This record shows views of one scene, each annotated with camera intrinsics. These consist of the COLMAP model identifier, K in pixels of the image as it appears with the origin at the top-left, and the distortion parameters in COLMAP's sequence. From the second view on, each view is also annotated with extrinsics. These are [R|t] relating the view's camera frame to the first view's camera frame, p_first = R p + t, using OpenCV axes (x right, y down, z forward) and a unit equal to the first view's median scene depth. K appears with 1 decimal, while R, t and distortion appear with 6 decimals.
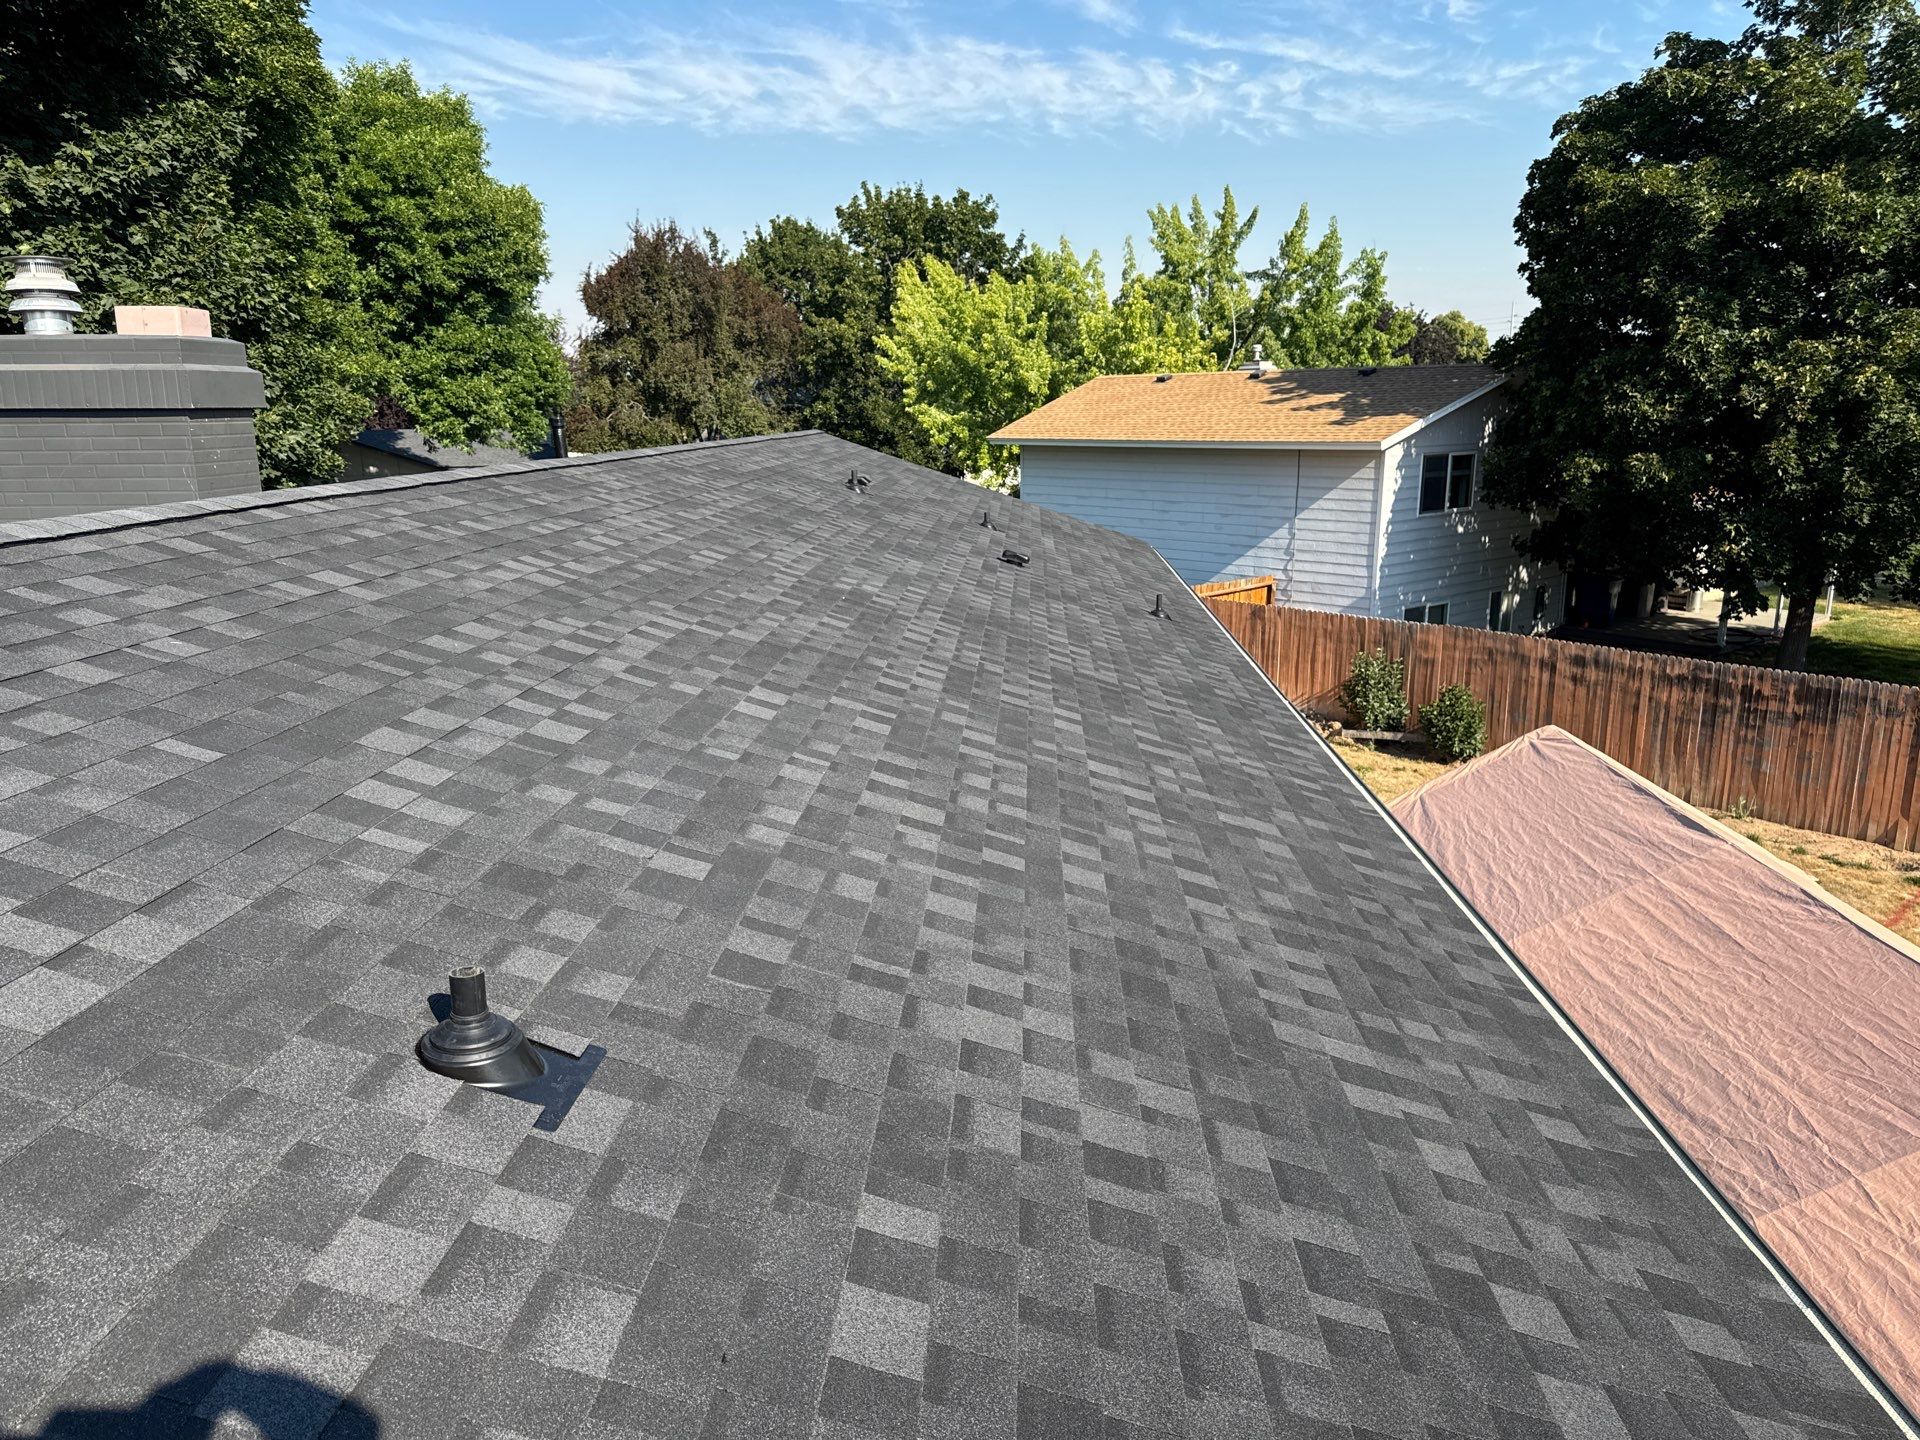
lens RADIAL K [[1362.9, 0, 960.0], [0, 1362.9, 720.0], [0, 0, 1]] dist [0.068101, -0.087772]
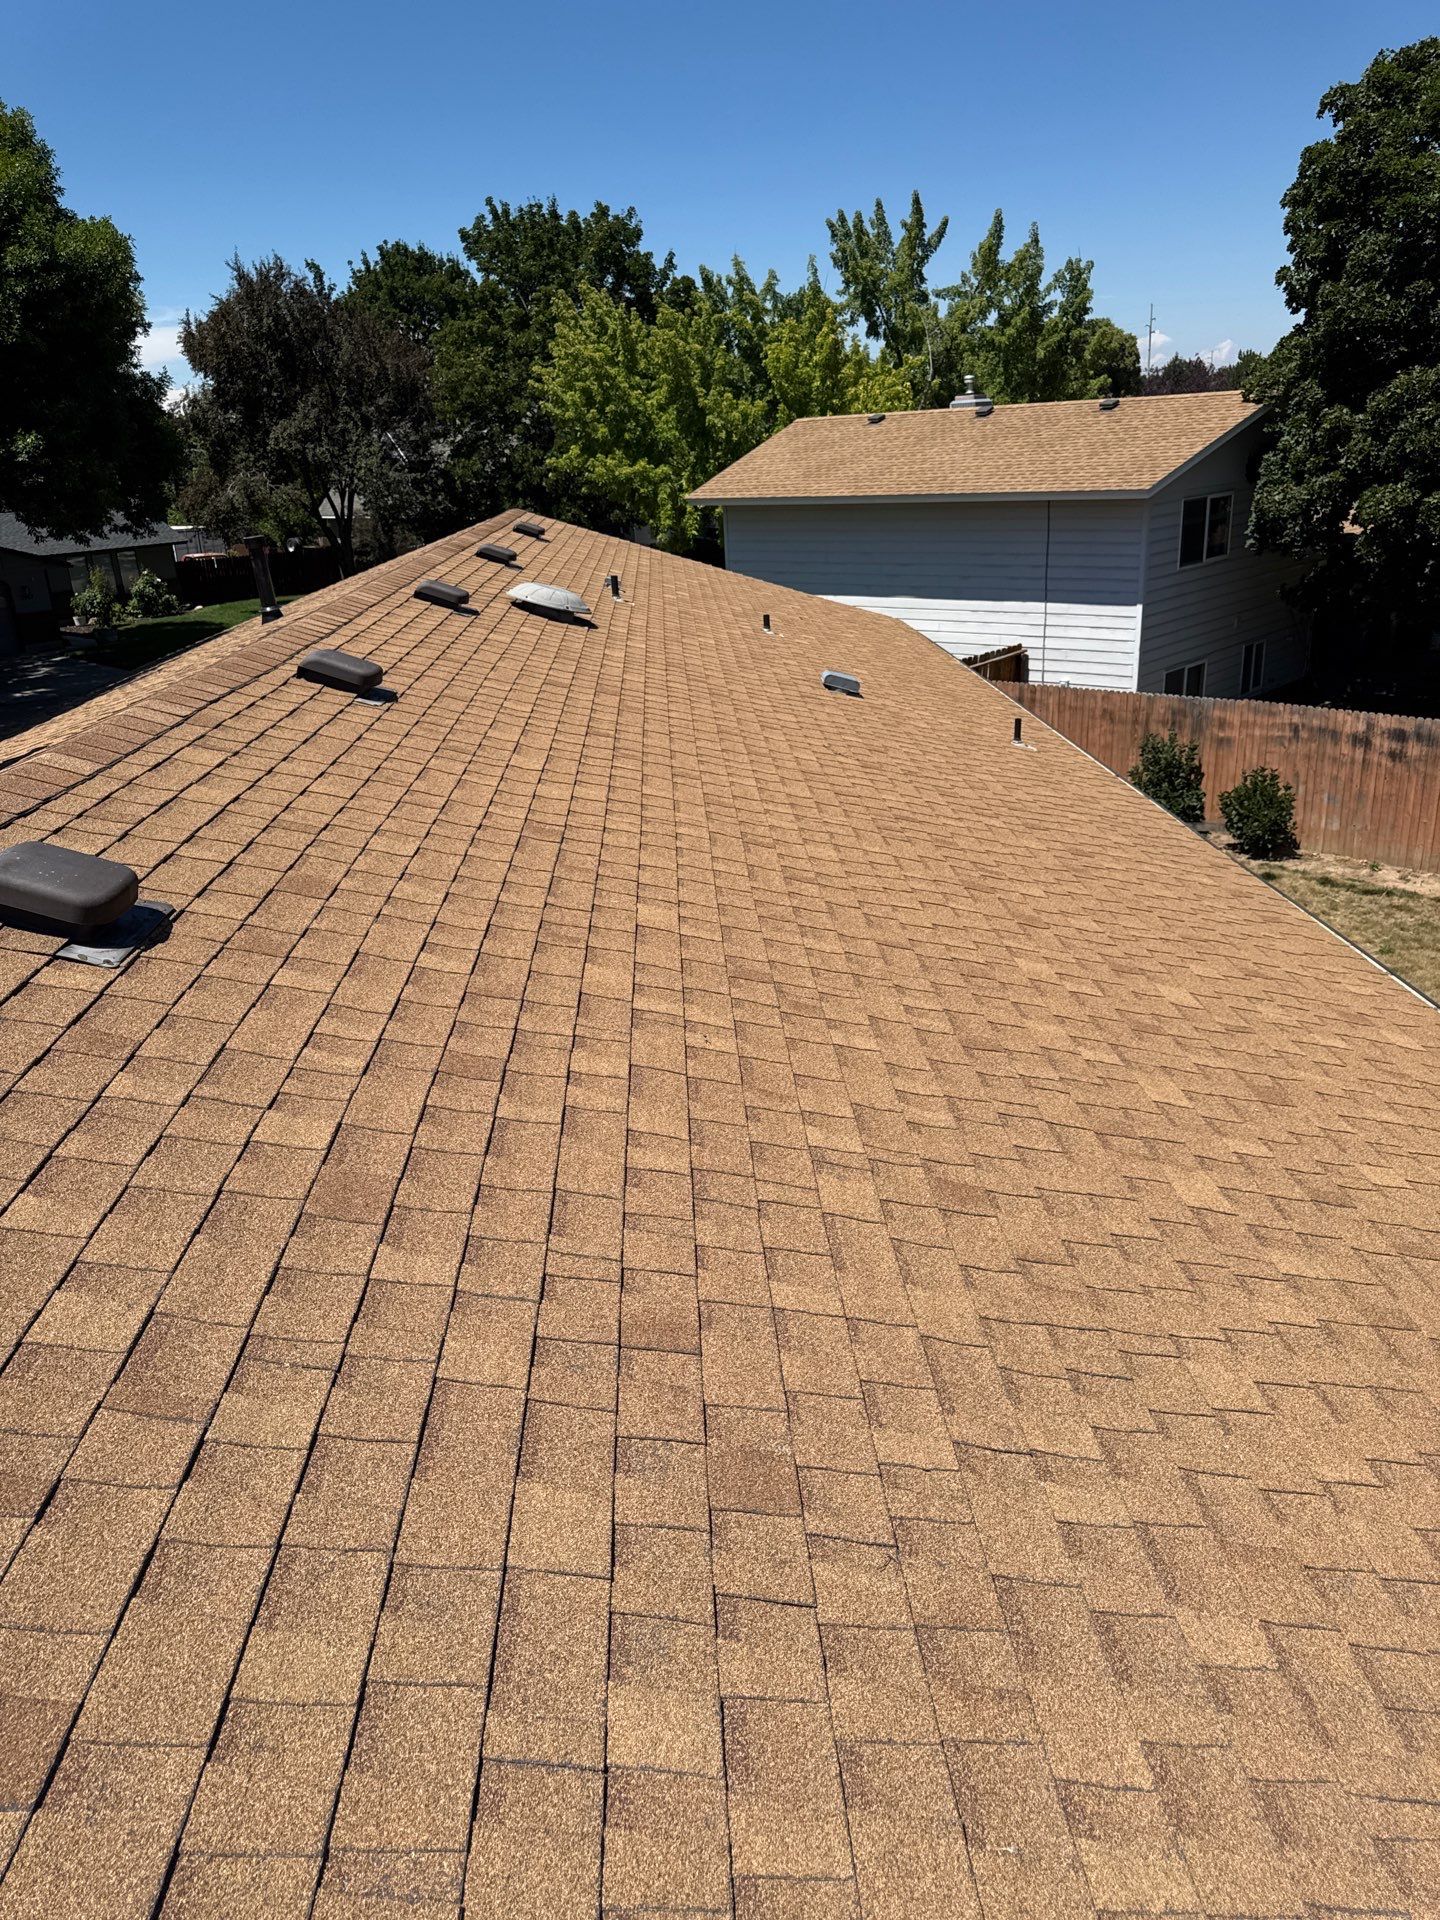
lens RADIAL K [[1367.1, 0, 718.6], [0, 1367.1, 969.2], [0, 0, 1]] dist [0.026590, -0.027284]
pose [[0.994288, -0.078398, 0.072422, -0.055526], [0.067243, 0.987091, 0.145364, -0.037436], [-0.082884, -0.139664, 0.986724, 0.082355]]
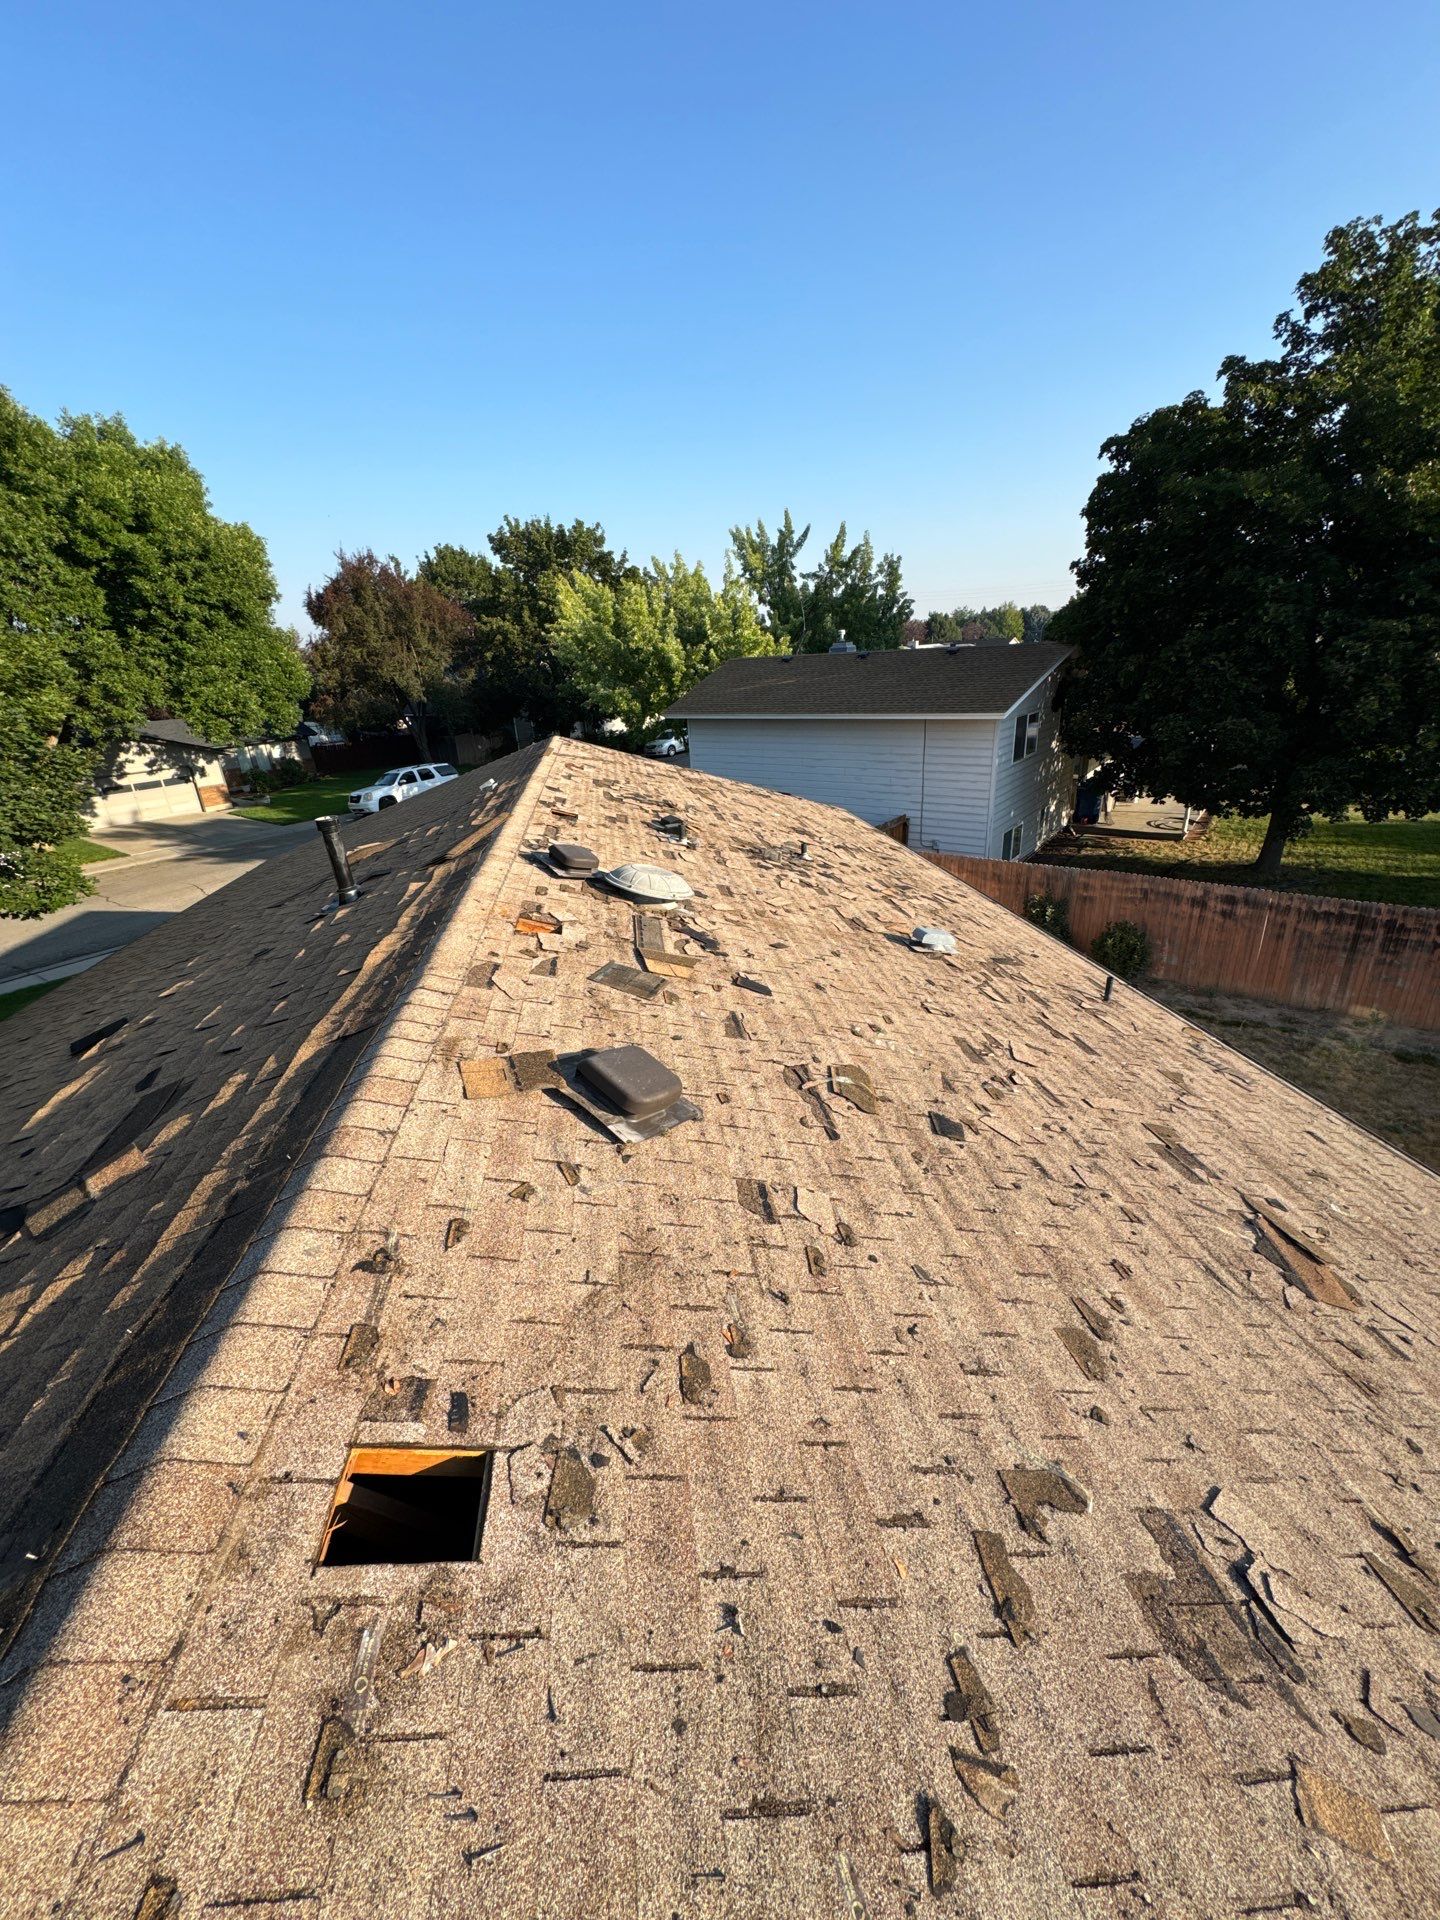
lens RADIAL K [[765.2, 0, 722.0], [0, 765.2, 956.0], [0, 0, 1]] dist [0.003026, -0.000129]
pose [[0.978459, -0.120105, 0.167908, -0.085548], [0.094347, 0.983591, 0.153775, -0.101499], [-0.183622, -0.134621, 0.973735, 0.289016]]
